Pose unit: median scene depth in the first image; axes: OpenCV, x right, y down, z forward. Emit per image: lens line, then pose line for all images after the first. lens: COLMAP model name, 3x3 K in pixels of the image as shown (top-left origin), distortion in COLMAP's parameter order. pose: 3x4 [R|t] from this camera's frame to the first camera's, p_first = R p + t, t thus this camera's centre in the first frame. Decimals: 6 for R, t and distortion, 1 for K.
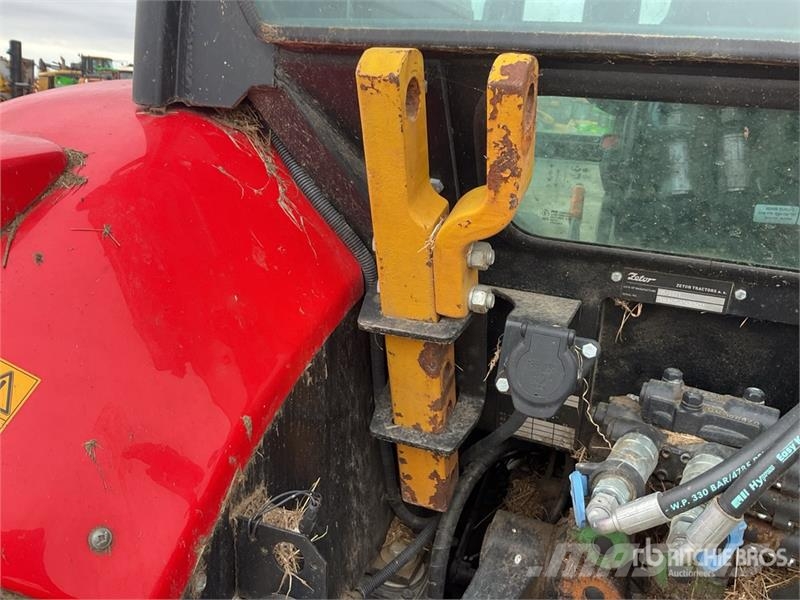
lens RADIAL K [[656.5, 0, 400.0], [0, 656.5, 300.0], [0, 0, 1]] dist [0.101485, -0.199624]
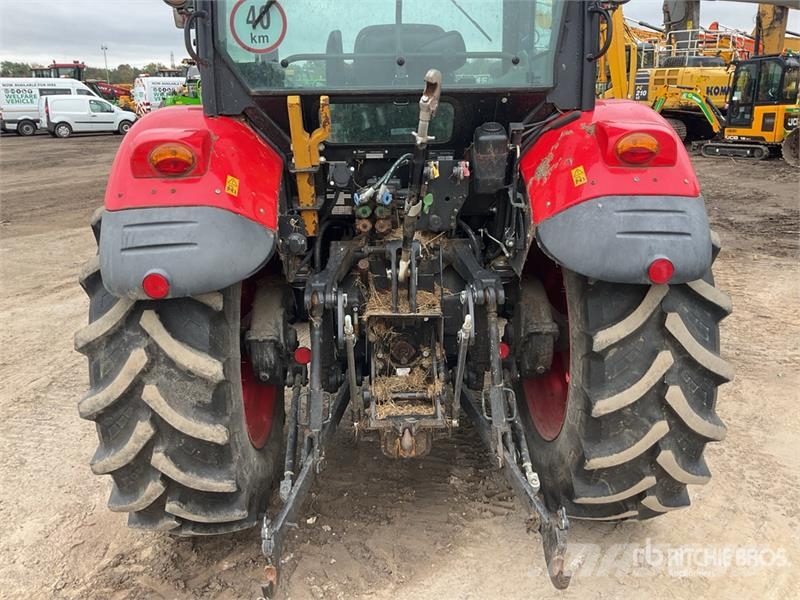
lens RADIAL K [[662.6, 0, 400.0], [0, 662.6, 300.0], [0, 0, 1]] dist [0.070468, -0.121477]
pose [[0.906139, -0.200111, 0.372649, -0.973283], [0.186857, 0.979762, 0.071766, 0.550280], [-0.379468, 0.004602, 0.925193, -2.469346]]
